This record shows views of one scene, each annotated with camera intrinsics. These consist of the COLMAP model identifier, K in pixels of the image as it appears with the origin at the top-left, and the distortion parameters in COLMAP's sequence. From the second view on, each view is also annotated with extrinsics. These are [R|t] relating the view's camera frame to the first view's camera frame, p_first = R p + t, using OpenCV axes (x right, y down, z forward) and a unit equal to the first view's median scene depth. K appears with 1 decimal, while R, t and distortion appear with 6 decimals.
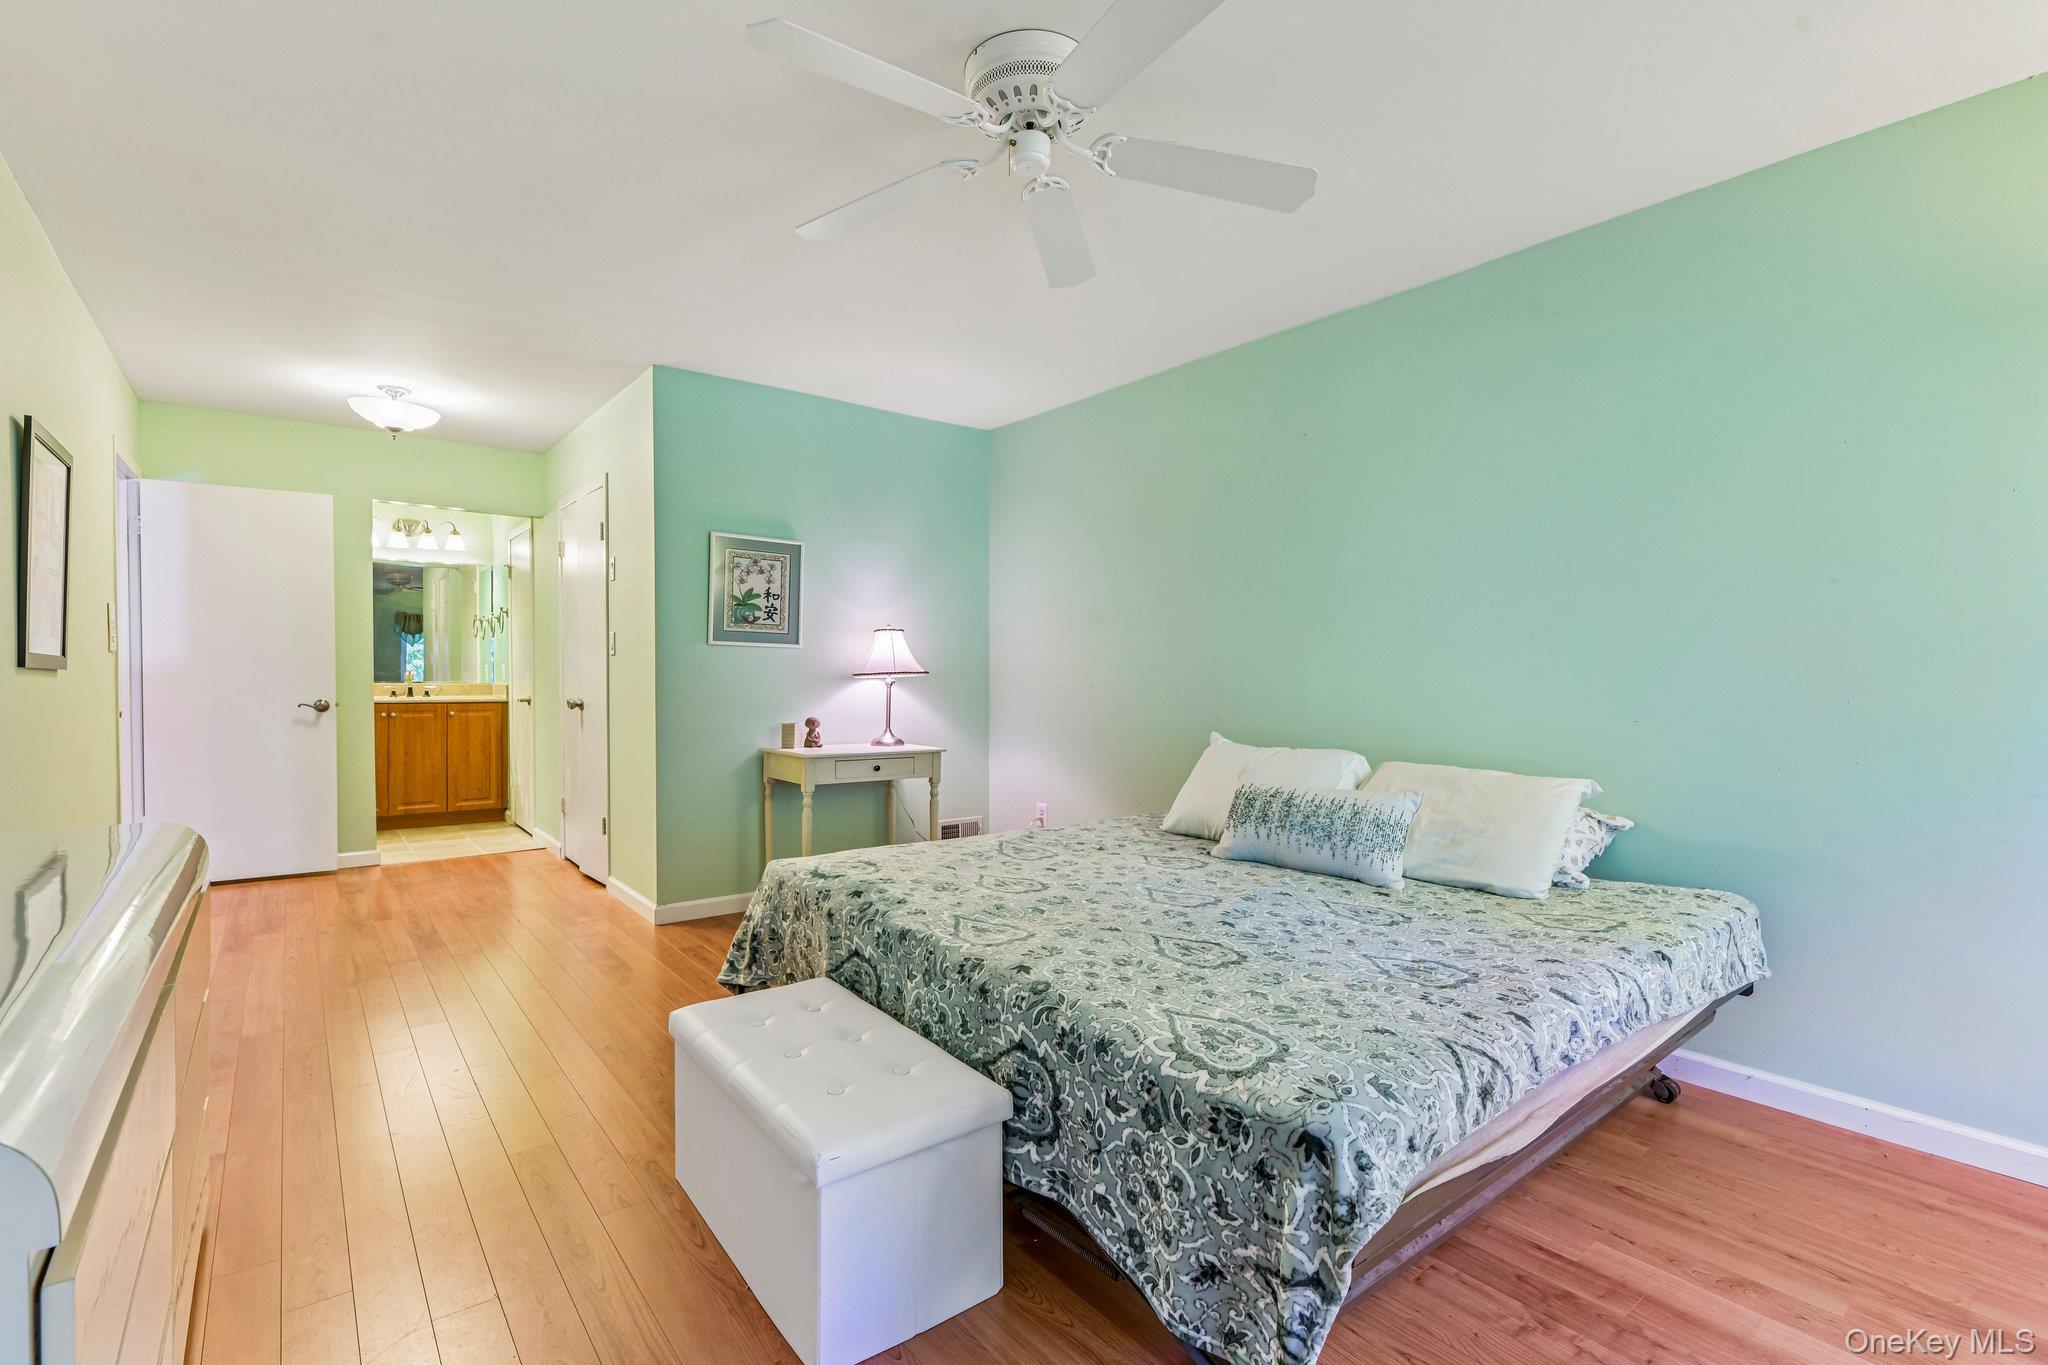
lens RADIAL K [[946.5, 0, 1024.0], [0, 946.5, 682.9], [0, 0, 1]] dist [0.003630, -0.002452]
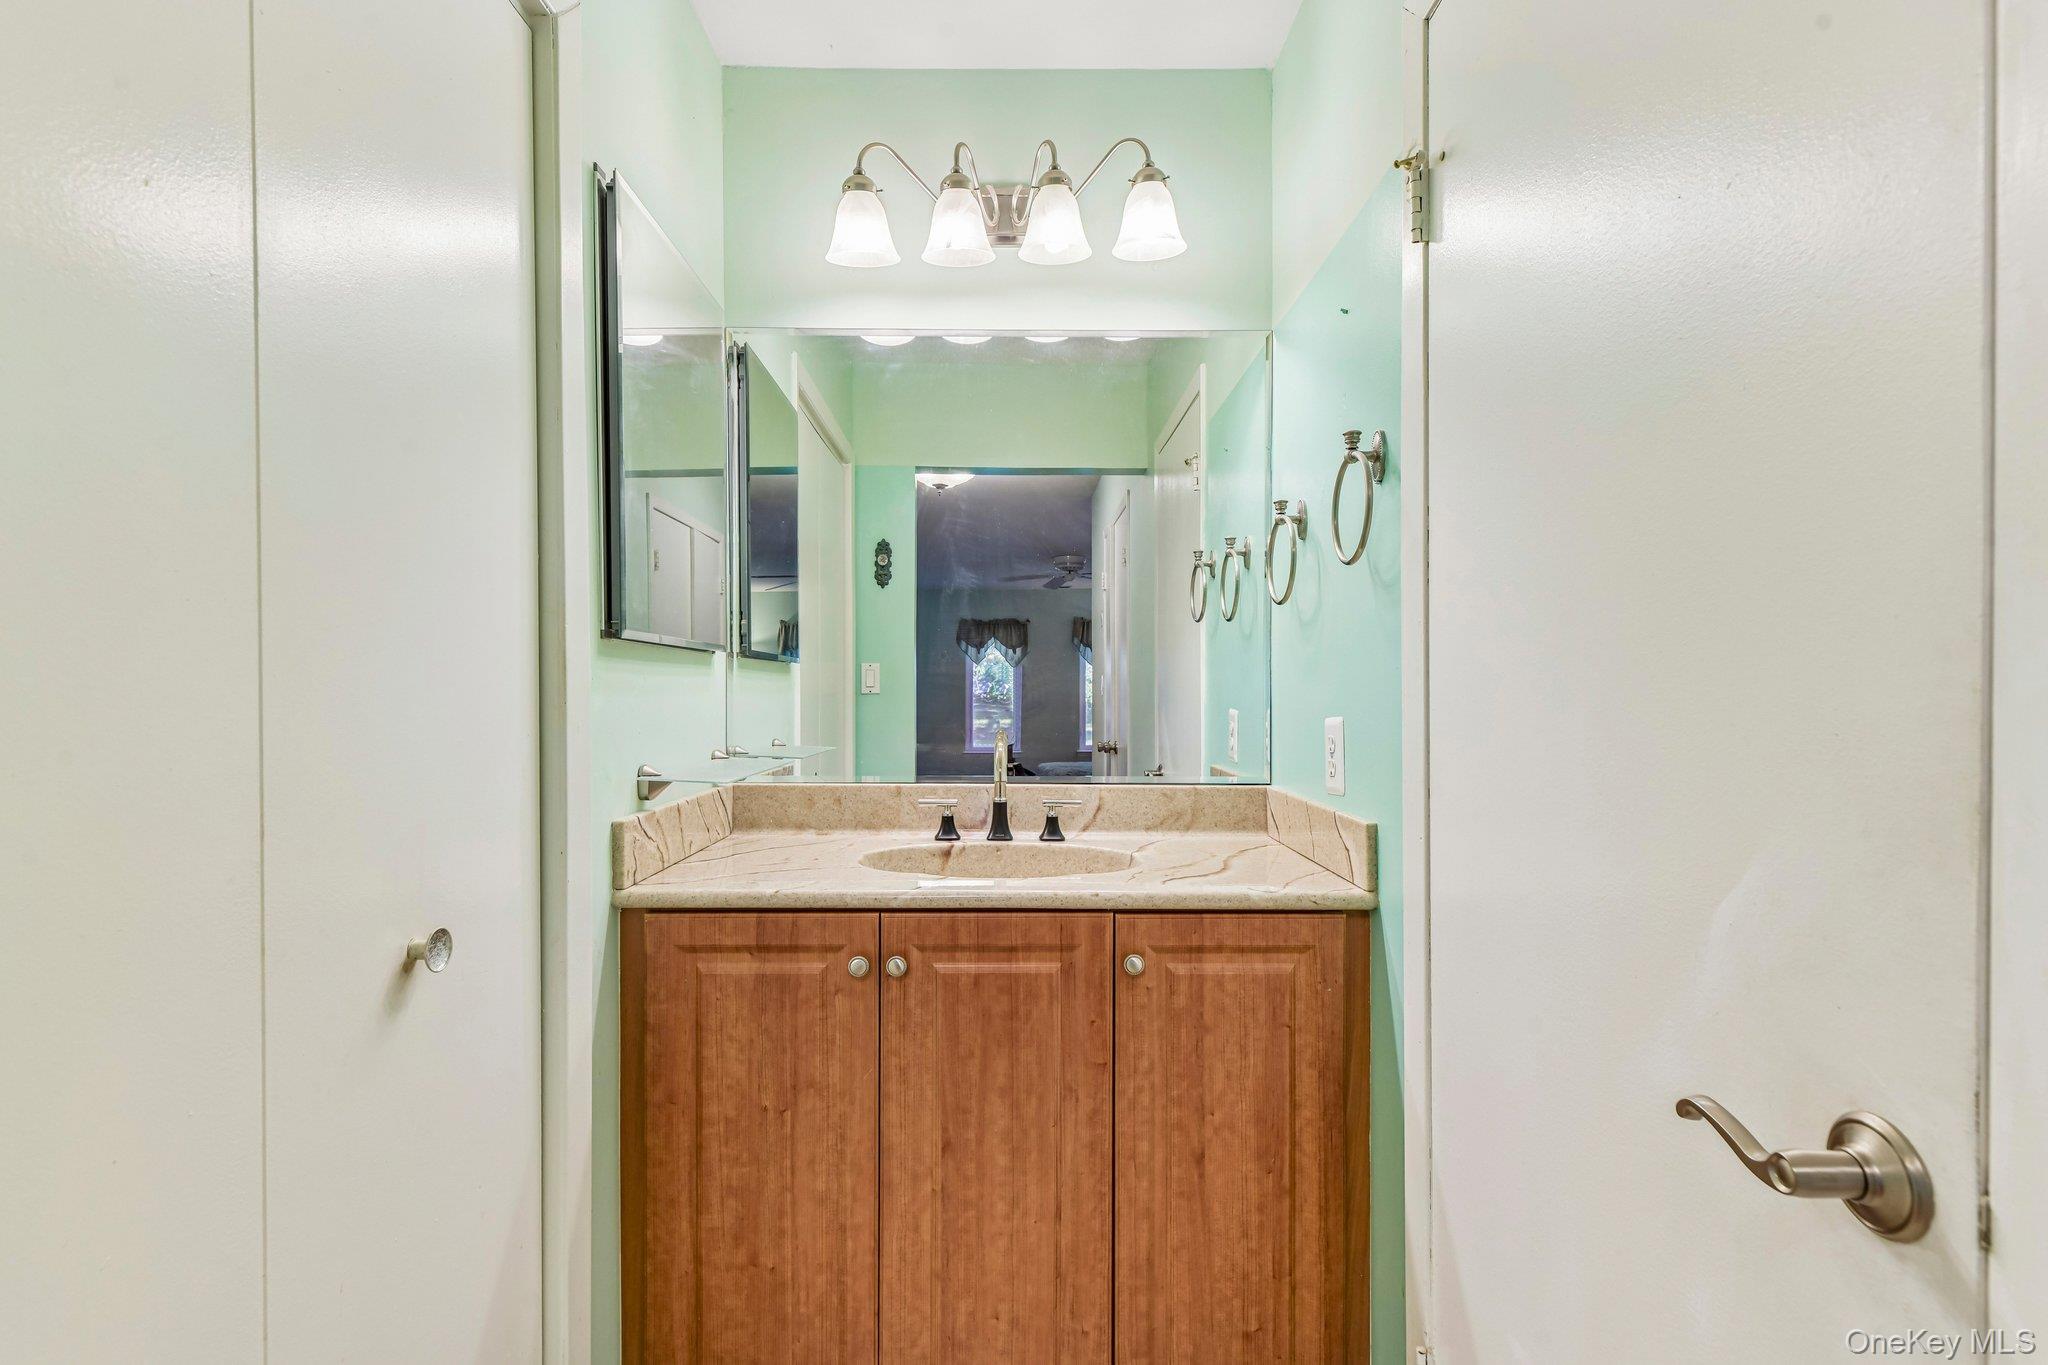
lens RADIAL K [[991.1, 0, 1022.7], [0, 991.1, 691.0], [0, 0, 1]] dist [0.021063, -0.005344]
pose [[0.794167, -0.000312, -0.607700, -0.485720], [-0.007308, 0.999923, -0.010064, -0.024612], [0.607656, 0.012434, 0.794103, 0.802713]]
